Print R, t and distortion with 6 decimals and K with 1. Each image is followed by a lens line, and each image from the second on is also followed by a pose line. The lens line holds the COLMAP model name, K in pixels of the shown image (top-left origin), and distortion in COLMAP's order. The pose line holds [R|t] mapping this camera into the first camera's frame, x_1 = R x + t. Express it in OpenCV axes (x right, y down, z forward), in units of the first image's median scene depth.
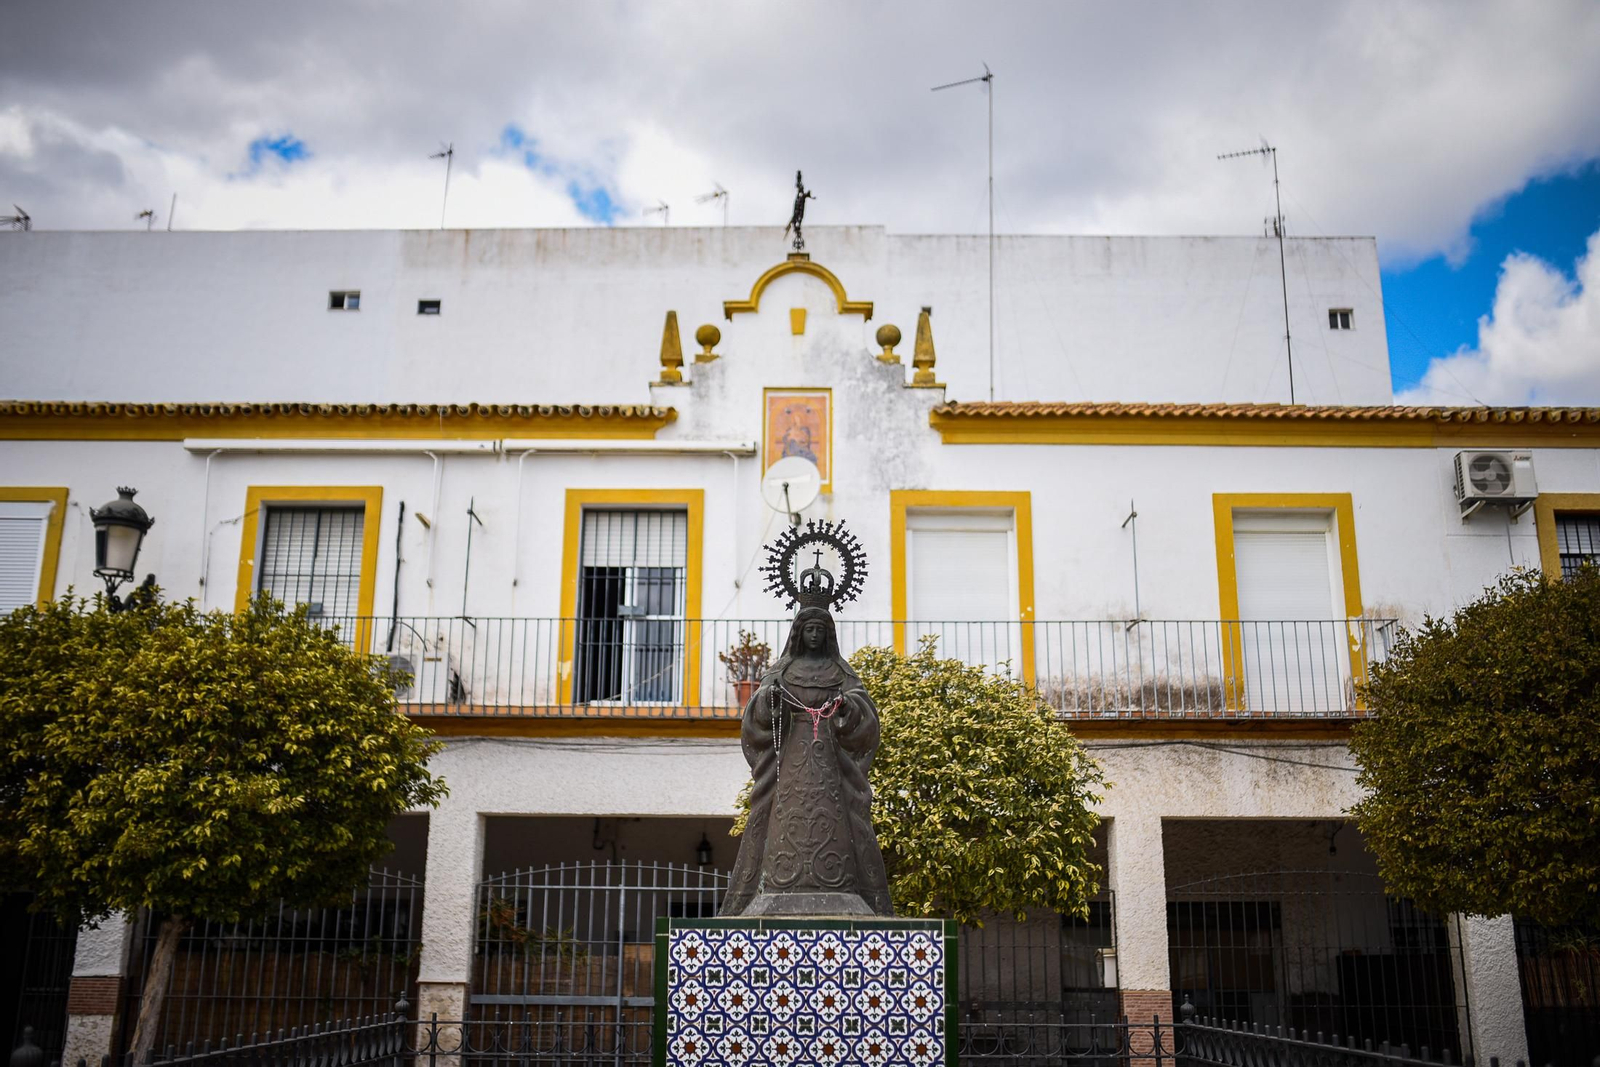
lens RADIAL K [[1499.1, 0, 797.9], [0, 1499.1, 537.2], [0, 0, 1]] dist [0.011563, 0.000000]
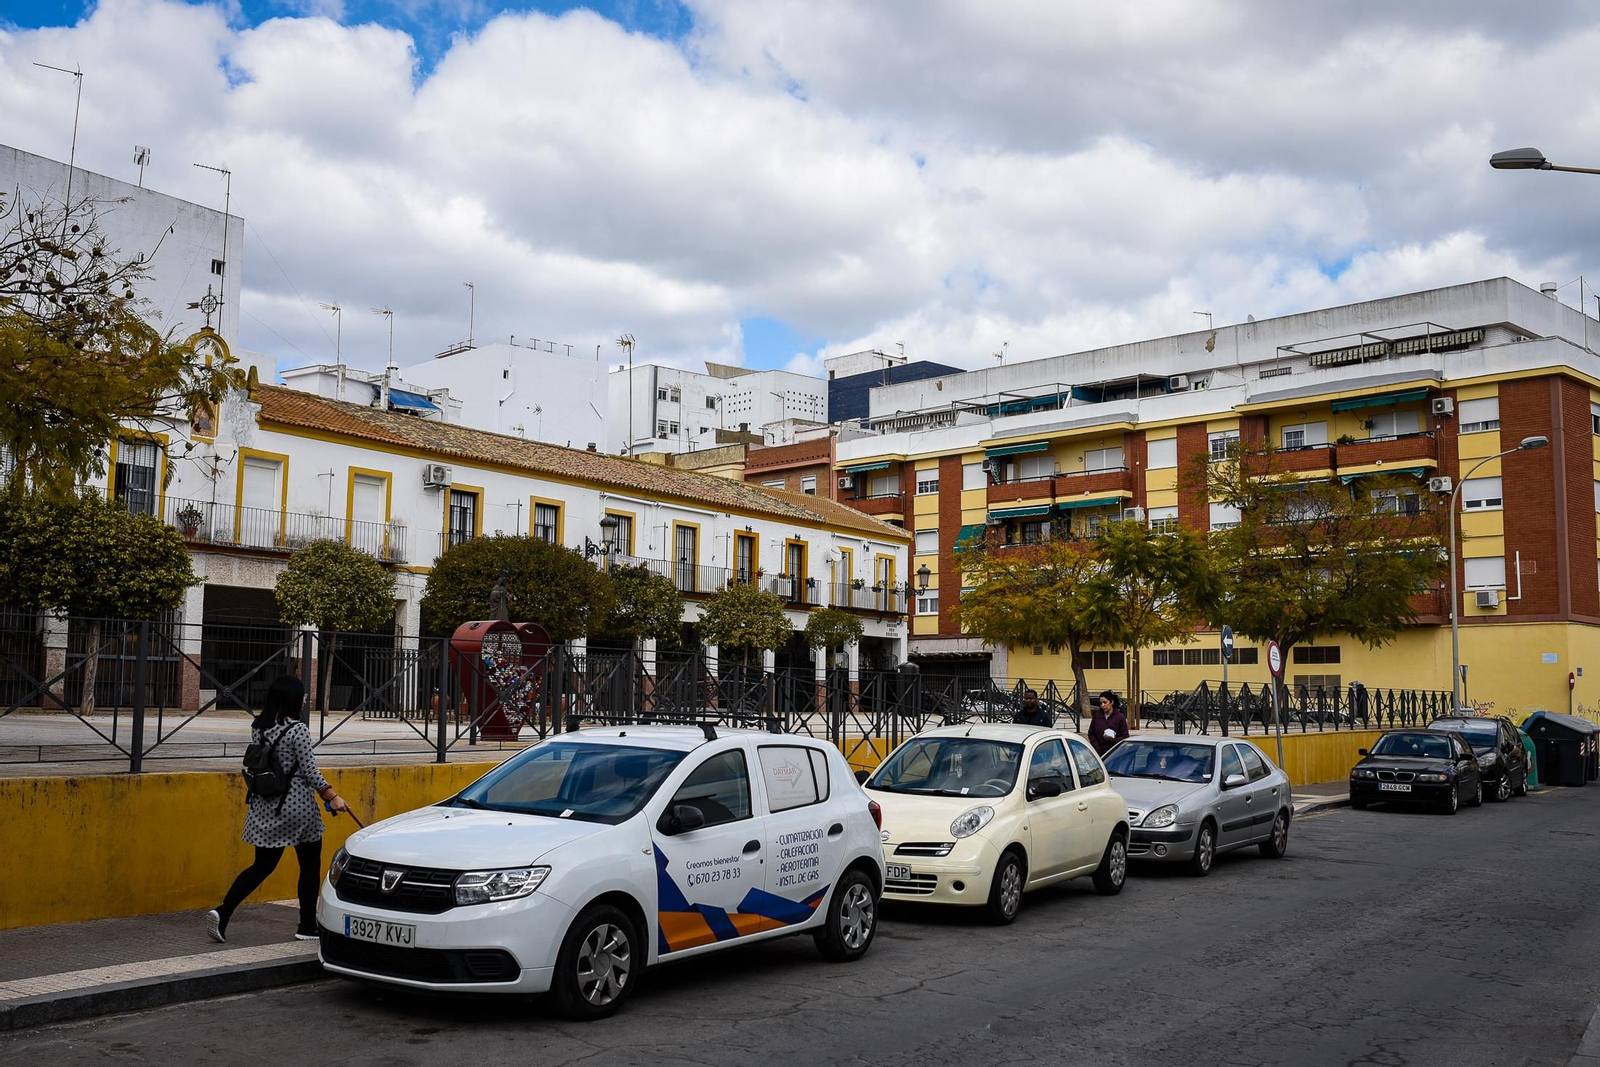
lens RADIAL K [[1499.1, 0, 799.9], [0, 1499.1, 534.8], [0, 0, 1]] dist [0.011563, 0.000000]
pose [[0.564892, 0.102148, 0.818818, -1.288472], [-0.230927, 0.972228, 0.038027, -0.182252], [-0.792193, -0.210568, 0.572792, -0.988364]]
